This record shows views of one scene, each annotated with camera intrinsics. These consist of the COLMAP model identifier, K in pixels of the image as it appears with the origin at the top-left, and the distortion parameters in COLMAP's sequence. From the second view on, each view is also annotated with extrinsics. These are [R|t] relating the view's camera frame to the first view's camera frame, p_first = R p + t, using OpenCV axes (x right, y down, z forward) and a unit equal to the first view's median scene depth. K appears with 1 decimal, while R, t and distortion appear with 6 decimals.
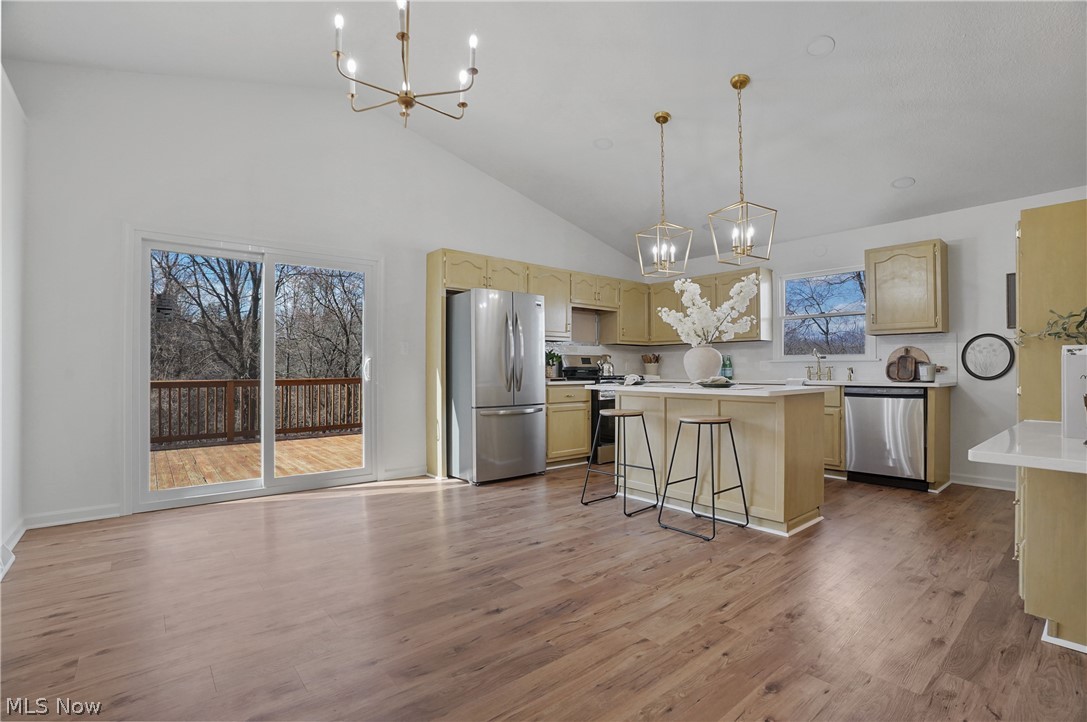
lens RADIAL K [[502.6, 0, 543.3], [0, 502.6, 365.8], [0, 0, 1]] dist [-0.072237, 0.028511]
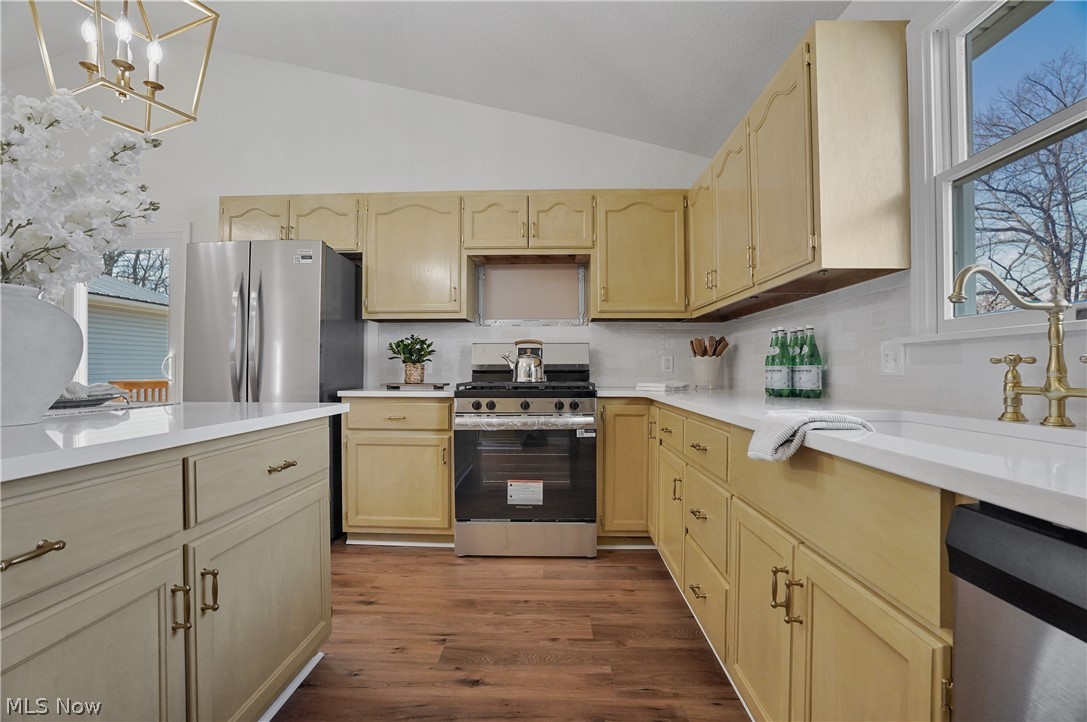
lens RADIAL K [[502.6, 0, 543.3], [0, 502.6, 365.8], [0, 0, 1]] dist [-0.072237, 0.028511]
pose [[0.744353, -0.004003, -0.667774, 0.646502], [0.005318, 0.999986, -0.000066, 0.004529], [0.667765, -0.003503, 0.744364, 0.861100]]
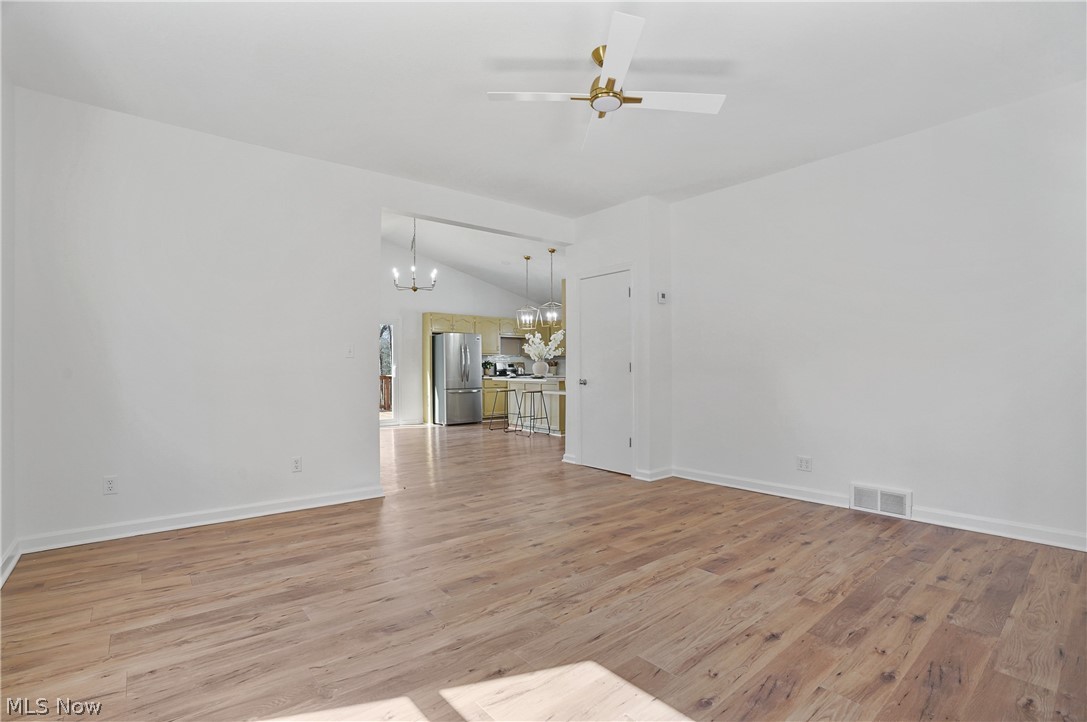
lens RADIAL K [[502.6, 0, 543.3], [0, 502.6, 365.8], [0, 0, 1]] dist [-0.072237, 0.028511]
pose [[0.999985, -0.005404, 0.000595, 0.284063], [0.005400, 0.999967, 0.006089, -0.027492], [-0.000628, -0.006085, 0.999981, -1.153747]]
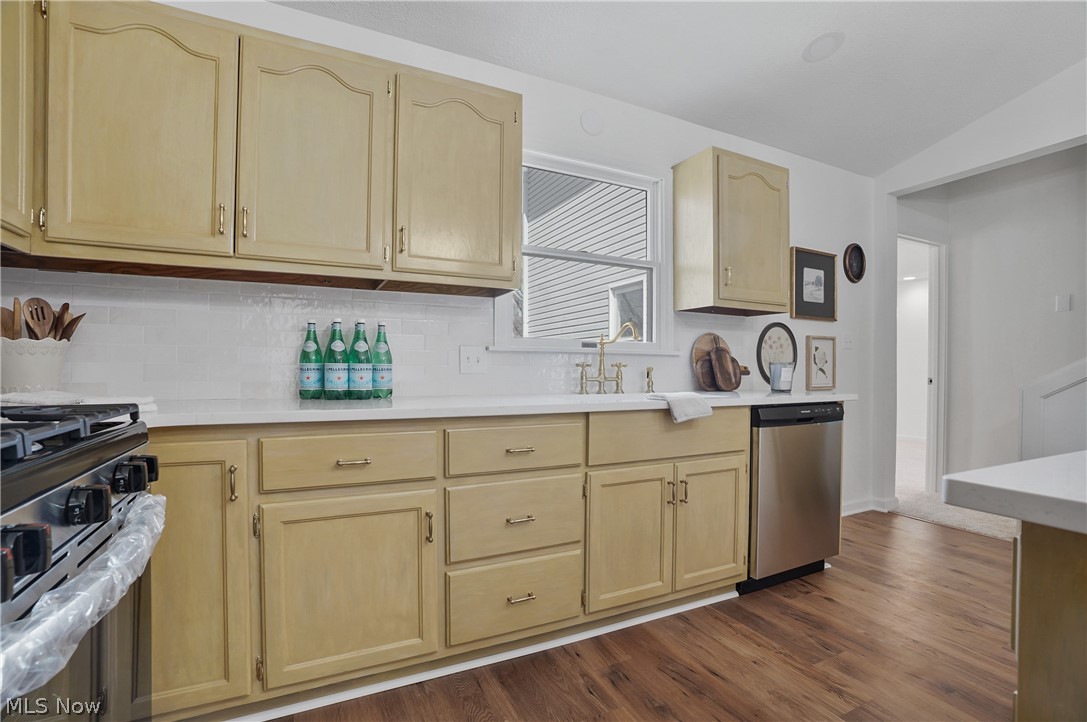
lens RADIAL K [[502.6, 0, 543.3], [0, 502.6, 365.8], [0, 0, 1]] dist [-0.072237, 0.028511]
pose [[0.237588, 0.006433, 0.971345, 0.096930], [-0.014996, 0.999883, -0.002954, 0.006570], [-0.971250, -0.013864, 0.237657, 1.135162]]
